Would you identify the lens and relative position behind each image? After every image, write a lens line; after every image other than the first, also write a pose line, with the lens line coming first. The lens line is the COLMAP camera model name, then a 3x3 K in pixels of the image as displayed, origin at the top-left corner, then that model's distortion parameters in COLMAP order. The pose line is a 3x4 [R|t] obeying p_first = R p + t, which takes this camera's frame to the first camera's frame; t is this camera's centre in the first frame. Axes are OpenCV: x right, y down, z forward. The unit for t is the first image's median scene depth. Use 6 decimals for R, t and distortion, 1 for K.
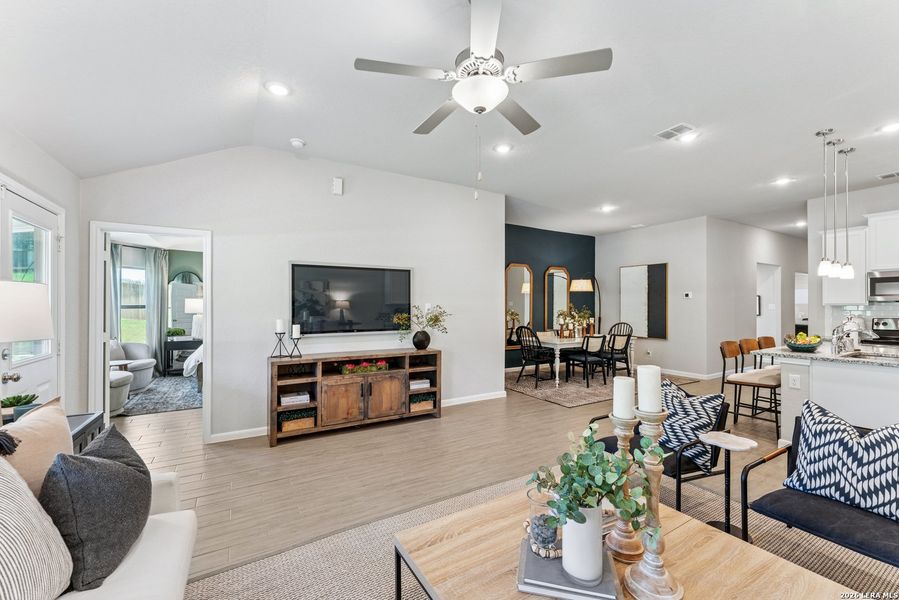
lens RADIAL K [[363.3, 0, 451.3], [0, 363.3, 303.2], [0, 0, 1]] dist [-0.000844, -0.000094]
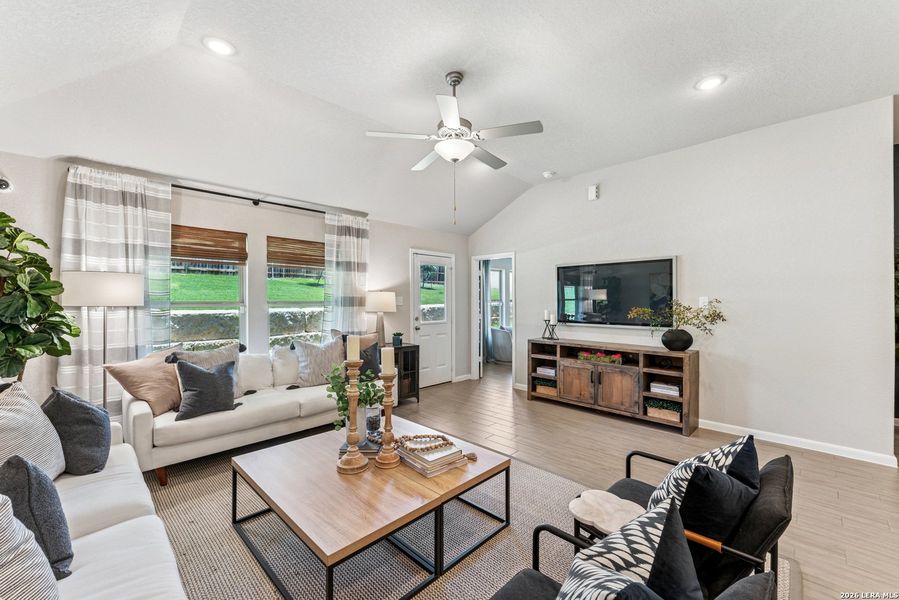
lens RADIAL K [[364.6, 0, 448.7], [0, 364.6, 292.8], [0, 0, 1]] dist [-0.001295, 0.000208]
pose [[0.252046, -0.018661, -0.967535, 0.598233], [0.008483, 0.999818, -0.017074, 0.001270], [0.967678, -0.003905, 0.252159, 0.258770]]
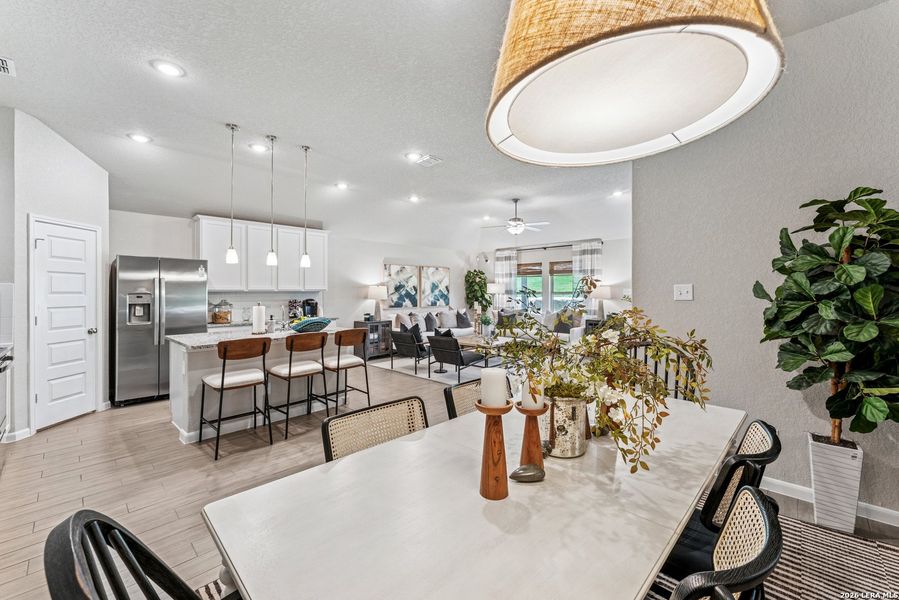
lens RADIAL K [[363.1, 0, 446.3], [0, 363.1, 296.8], [0, 0, 1]] dist [-0.001852, -0.000127]
pose [[-0.965433, 0.006567, -0.260569, 0.667289], [0.005230, 0.999969, 0.005824, 0.014049], [0.260599, 0.004260, -0.965438, 1.716930]]
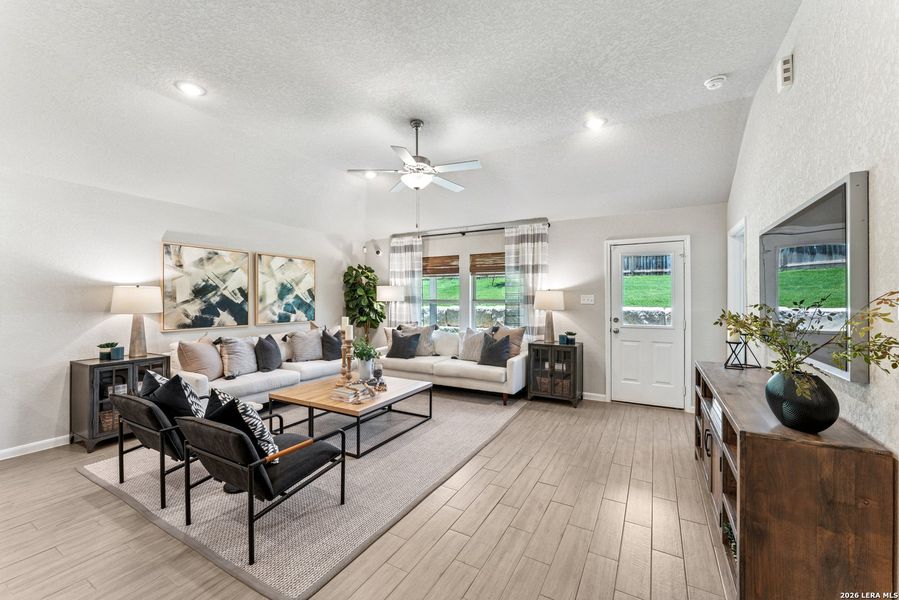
lens RADIAL K [[360.5, 0, 449.5], [0, 360.5, 300.0], [0, 0, 1]] dist [-0.002344, -0.000251]
pose [[-0.868124, 0.000607, -0.496347, 0.342261], [0.003089, 0.999986, -0.004180, 0.010231], [0.496338, -0.005162, -0.868114, 1.089915]]
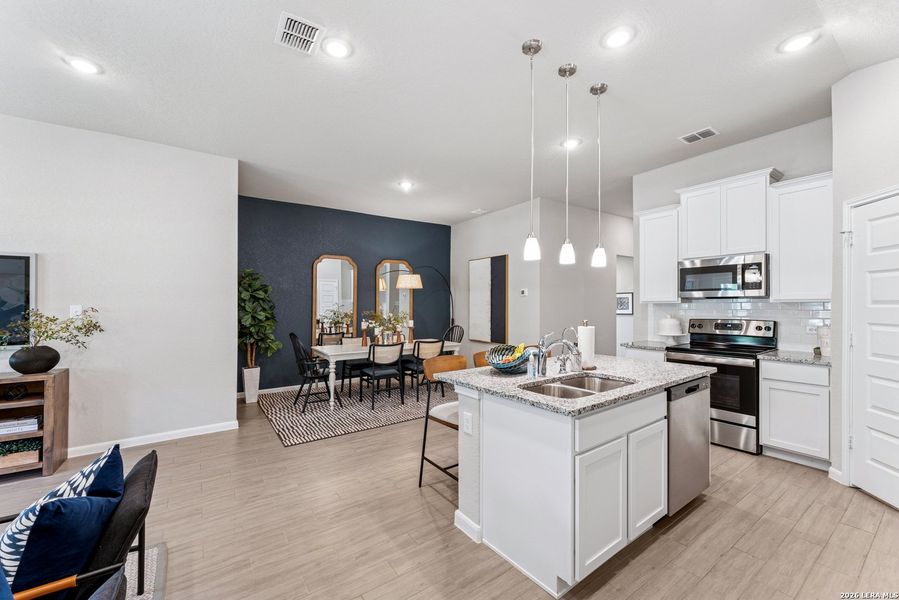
lens RADIAL K [[363.3, 0, 451.3], [0, 363.3, 303.2], [0, 0, 1]] dist [-0.000844, -0.000094]
pose [[0.996820, -0.007506, 0.079331, 0.622829], [0.007388, 0.999971, 0.001786, 0.001246], [-0.079342, -0.001194, 0.996847, 0.256691]]
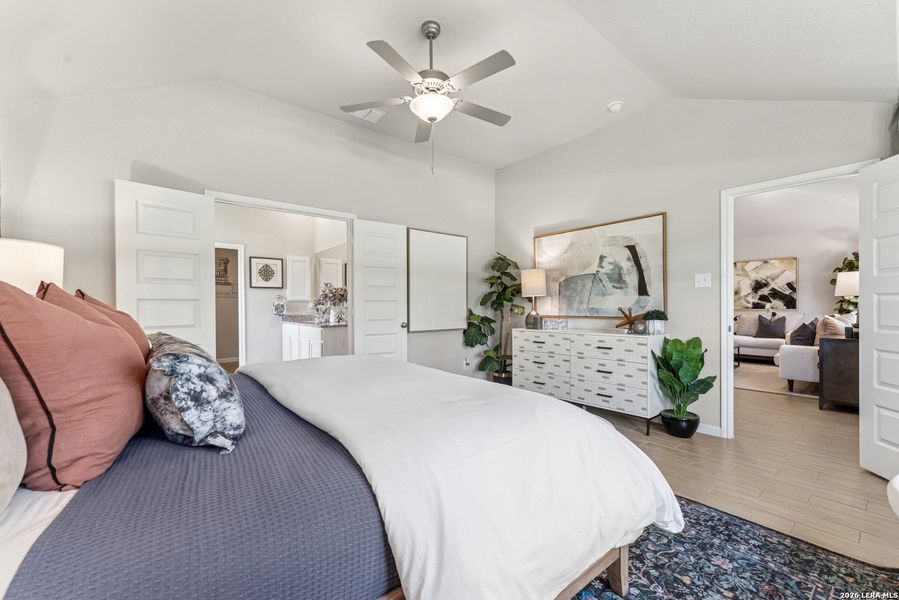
lens RADIAL K [[363.3, 0, 451.3], [0, 363.3, 303.2], [0, 0, 1]] dist [-0.000844, -0.000094]
pose [[-0.148114, 0.001982, 0.988968, -1.104124], [-0.000196, 0.999998, -0.002033, 0.053416], [-0.988970, -0.000495, -0.148113, 1.375552]]
